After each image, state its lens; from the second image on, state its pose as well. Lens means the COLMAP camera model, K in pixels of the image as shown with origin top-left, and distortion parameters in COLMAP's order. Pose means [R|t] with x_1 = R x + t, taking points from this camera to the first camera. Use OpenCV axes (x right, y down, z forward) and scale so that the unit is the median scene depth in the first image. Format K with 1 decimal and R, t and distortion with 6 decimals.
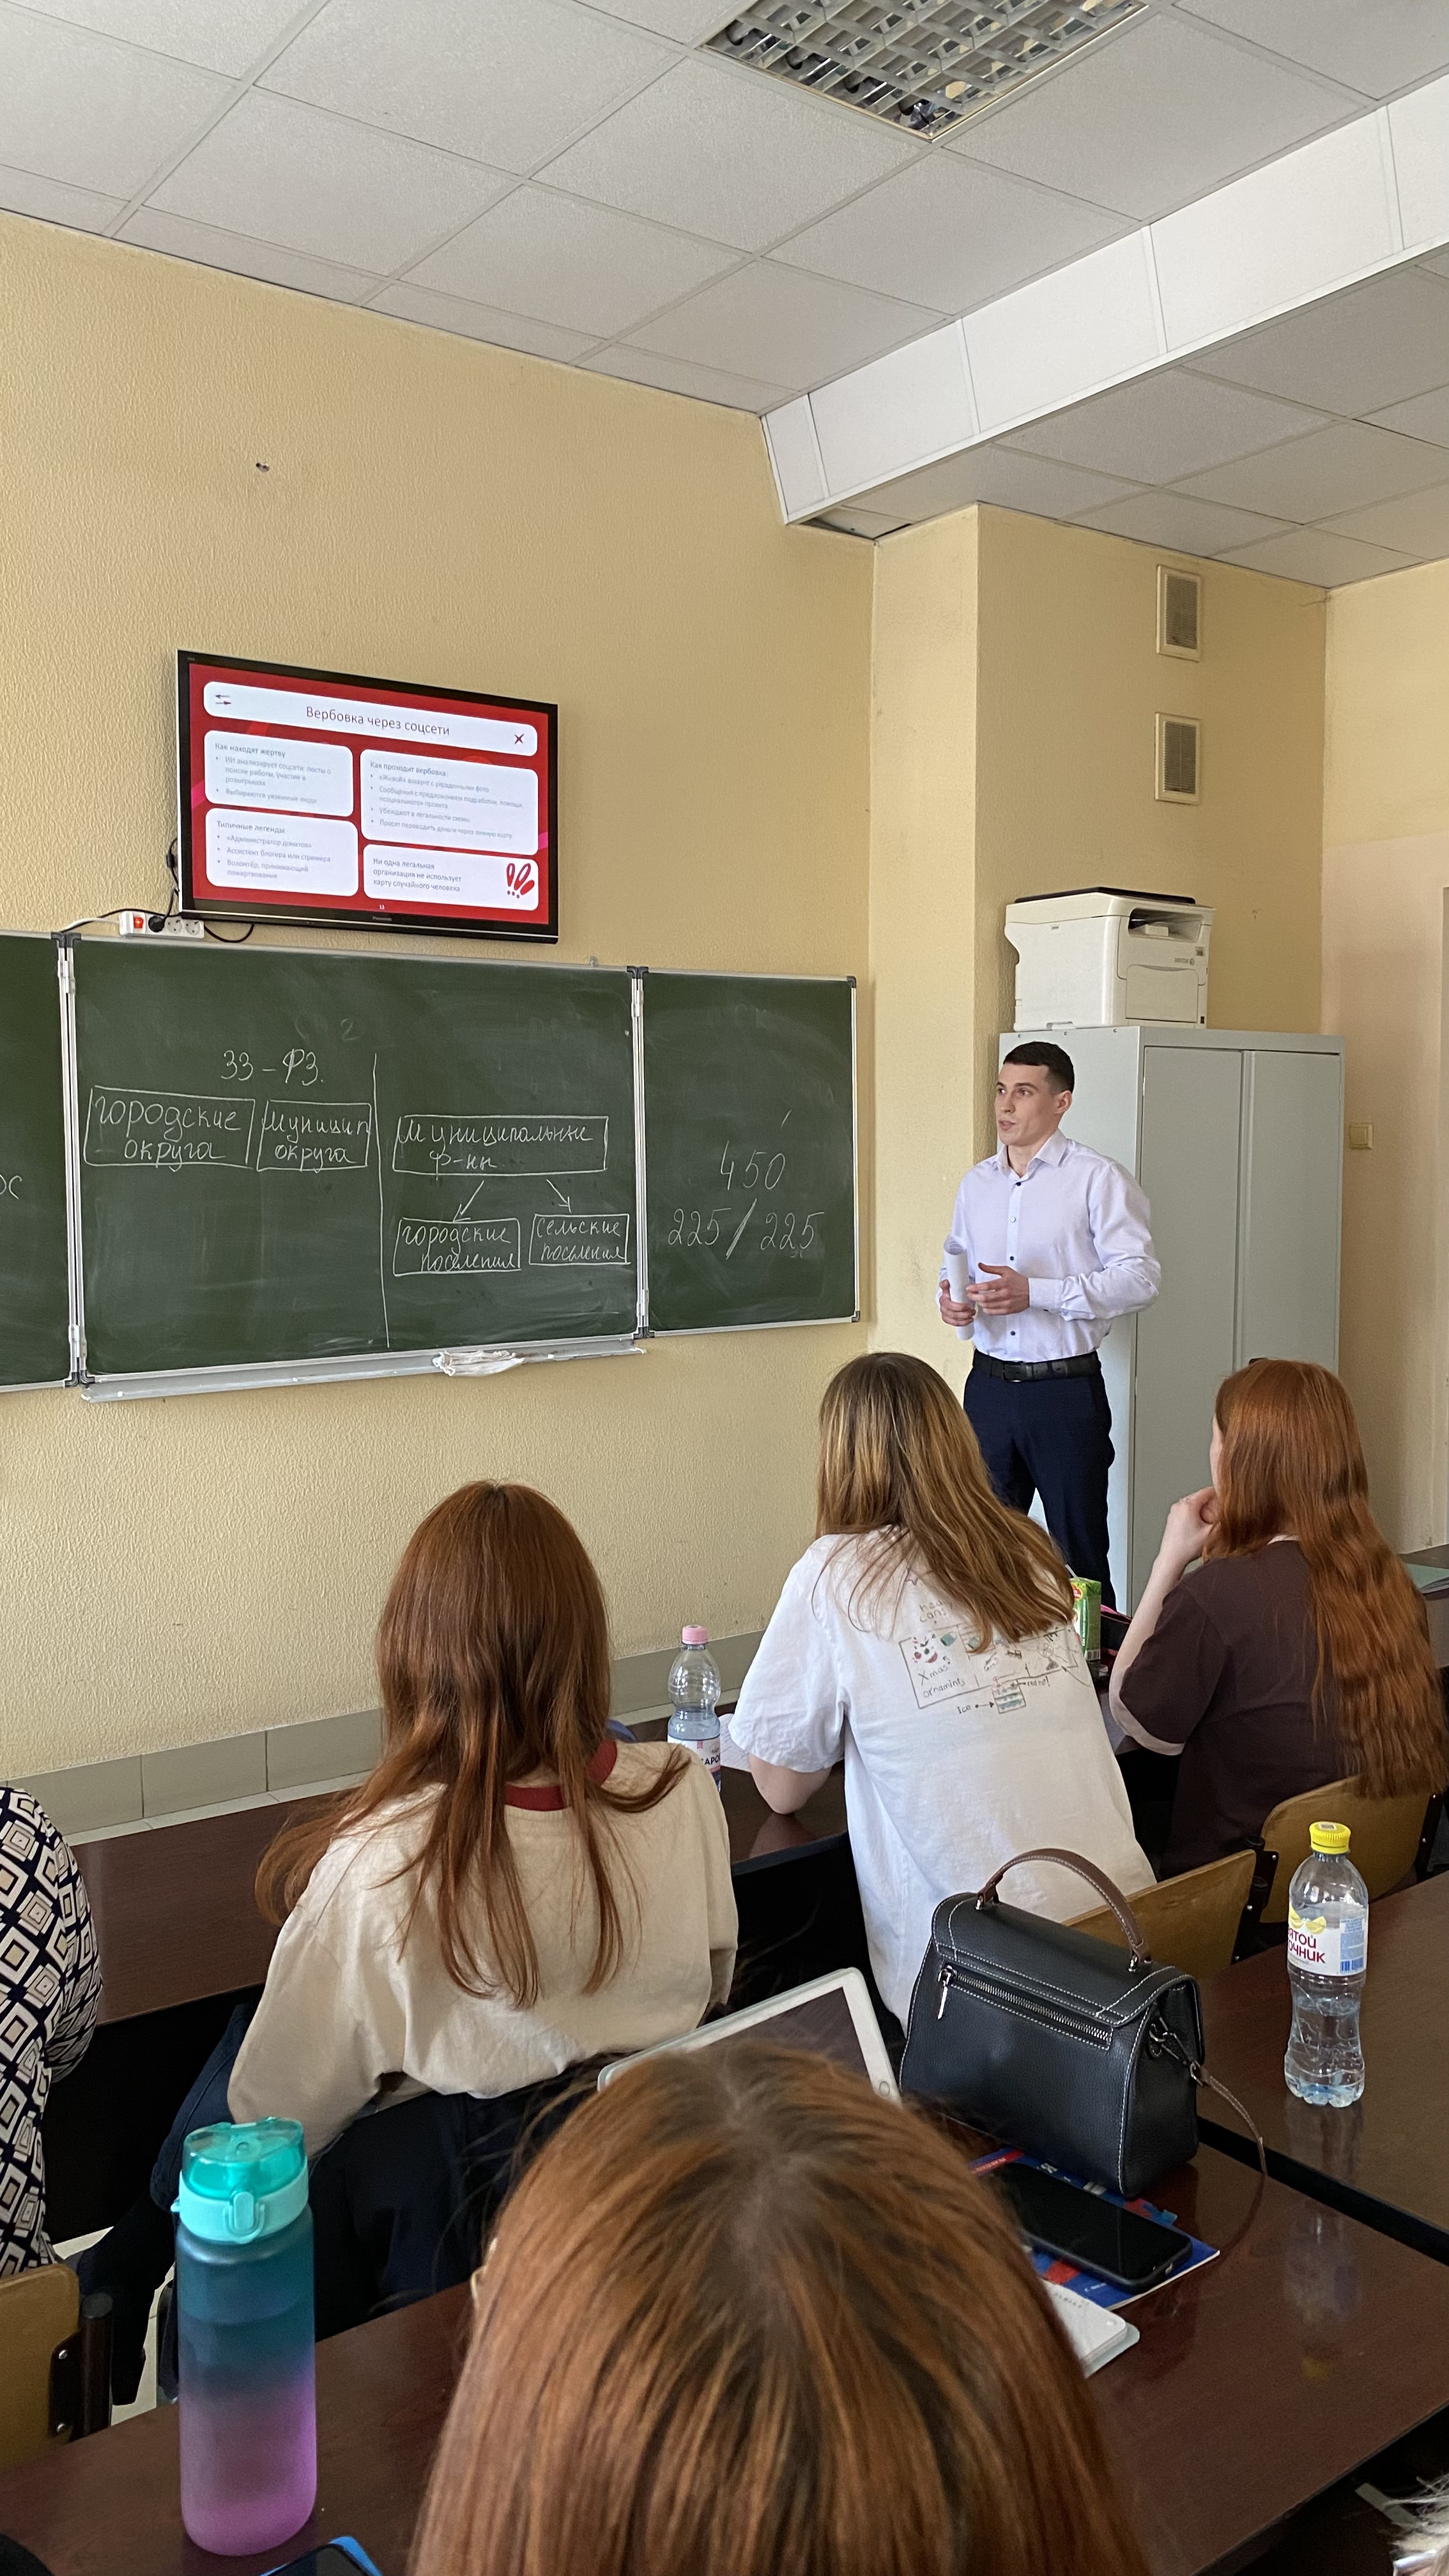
lens RADIAL K [[1972.8, 0, 763.1], [0, 1972.8, 1235.6], [0, 0, 1]] dist [0.079716, -0.134438]
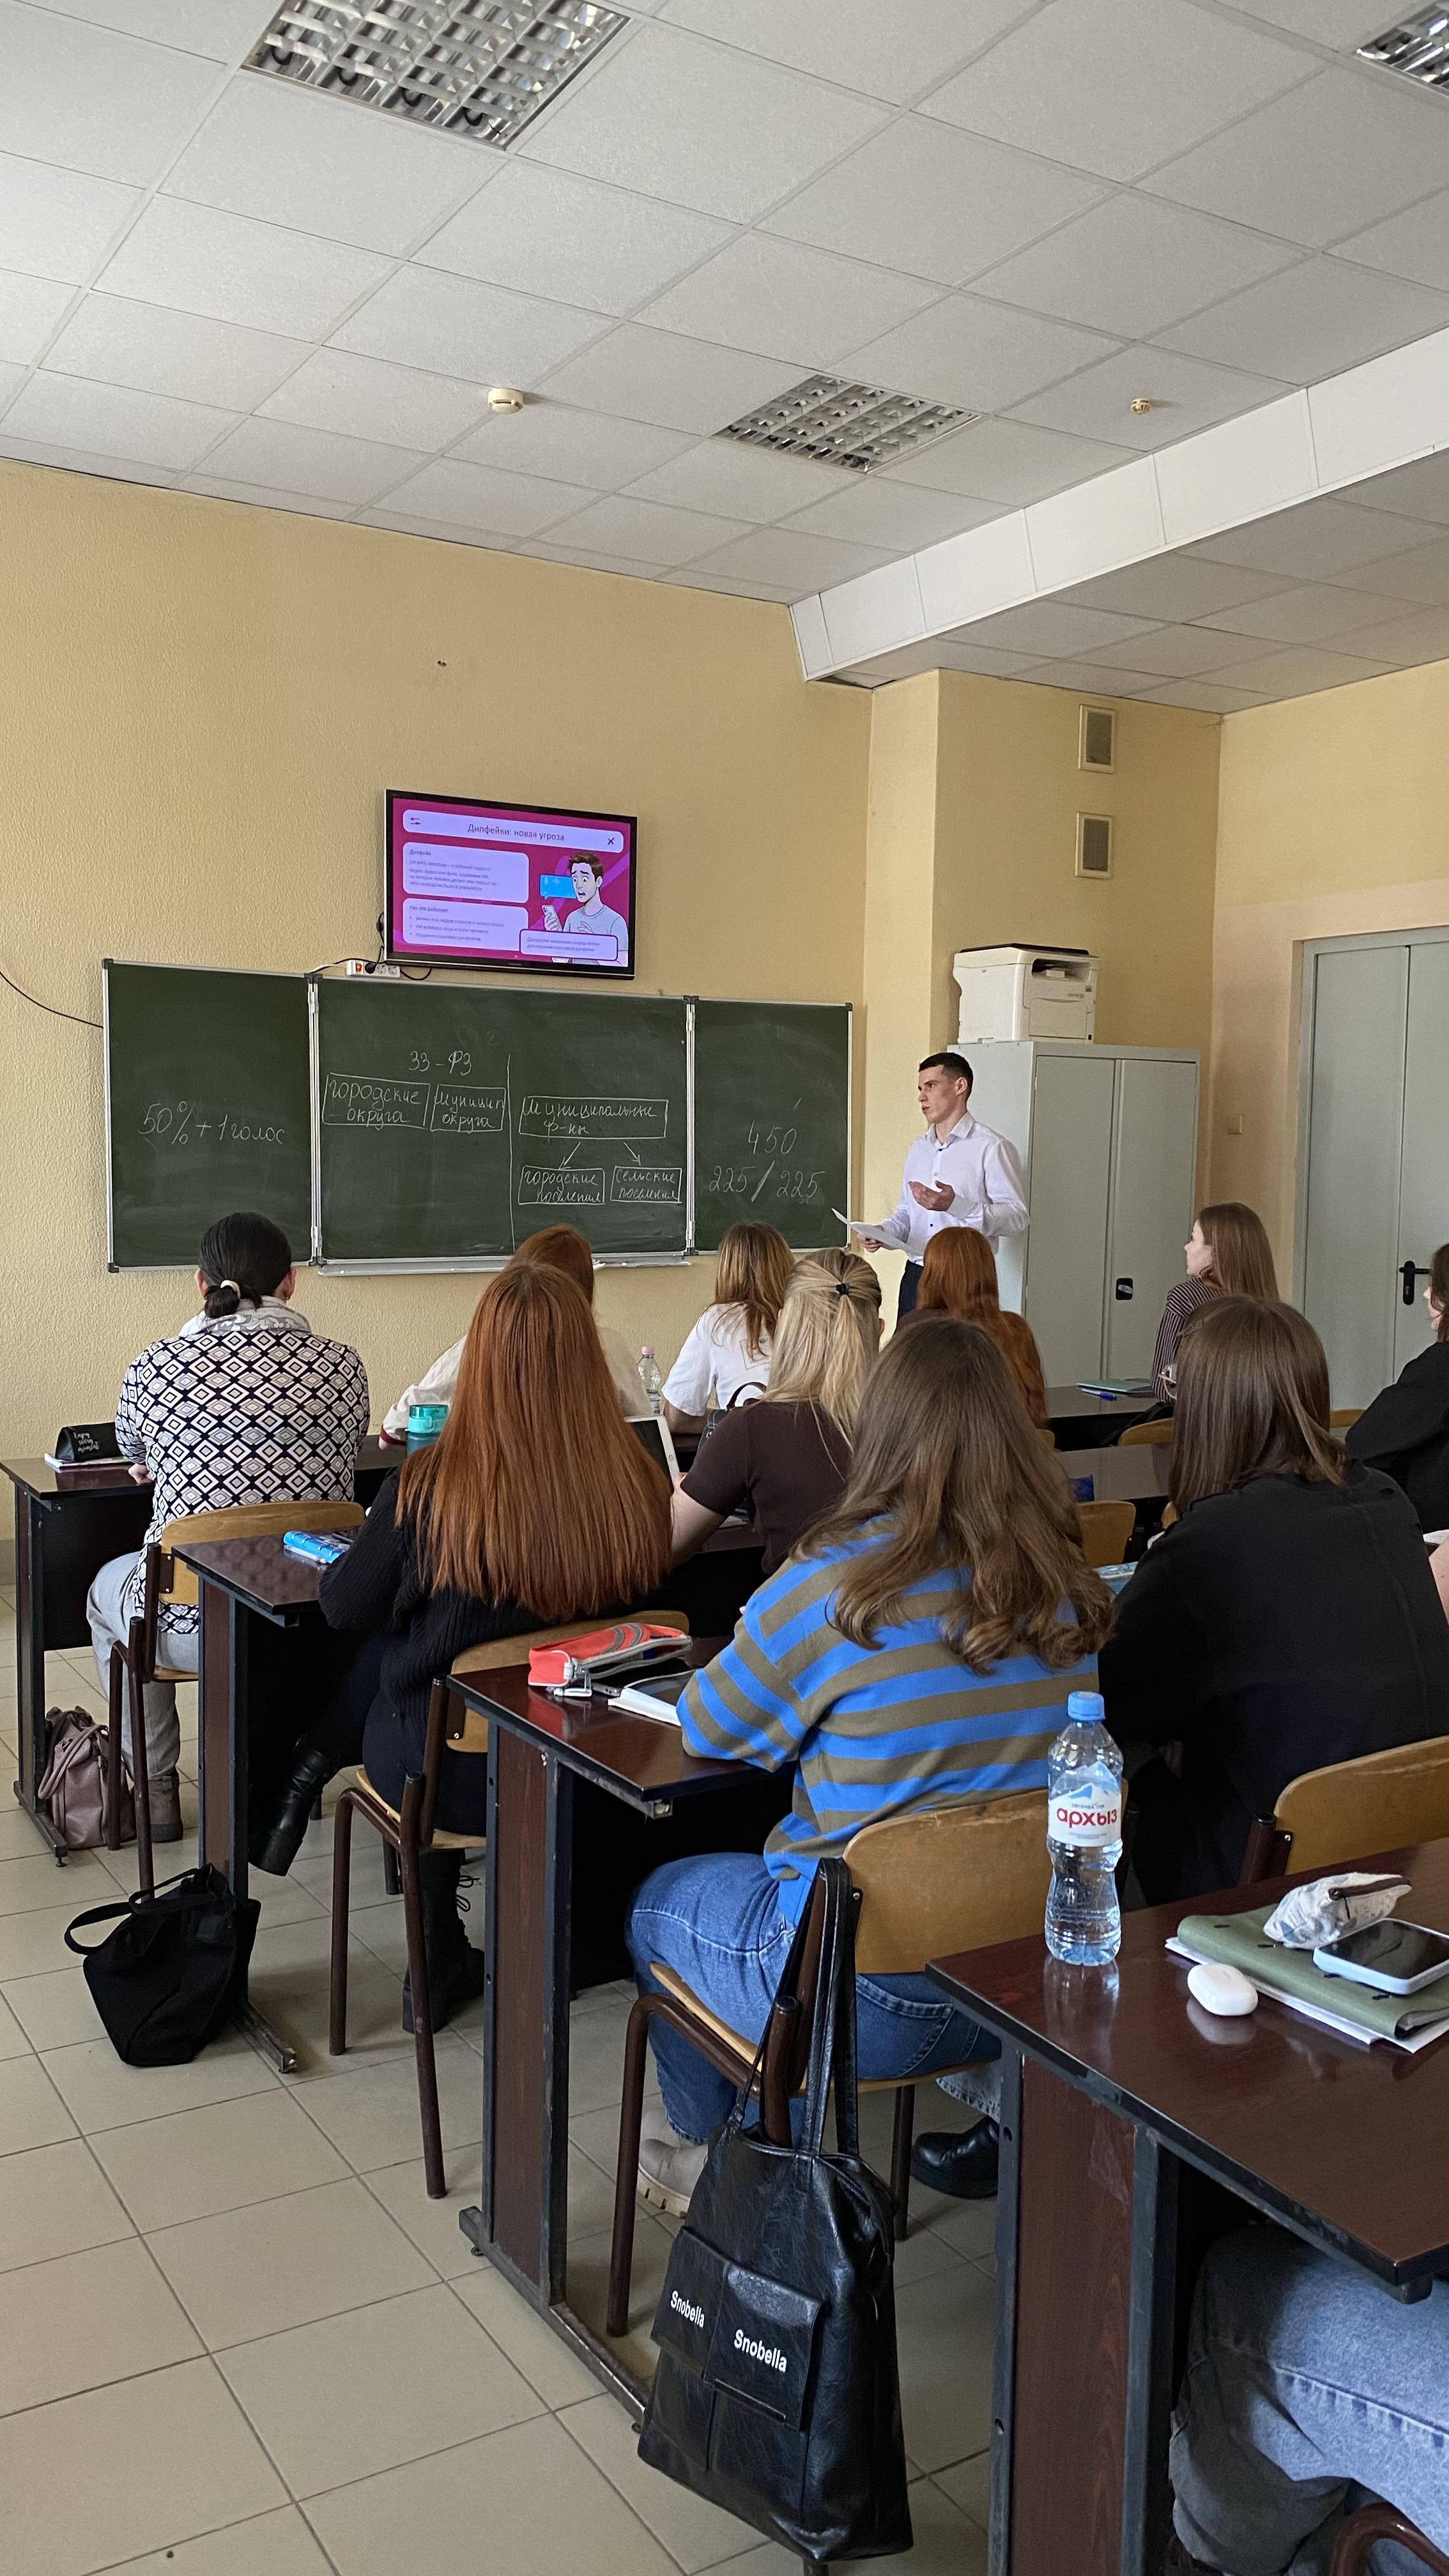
lens RADIAL K [[2010.9, 0, 724.5], [0, 2010.9, 1288.0], [0, 0, 1]] dist [0.065806, -0.000420]
pose [[0.994569, 0.023764, -0.101334, 0.119492], [-0.021700, 0.999535, 0.021421, 0.046393], [0.101796, -0.019105, 0.994622, -0.480718]]
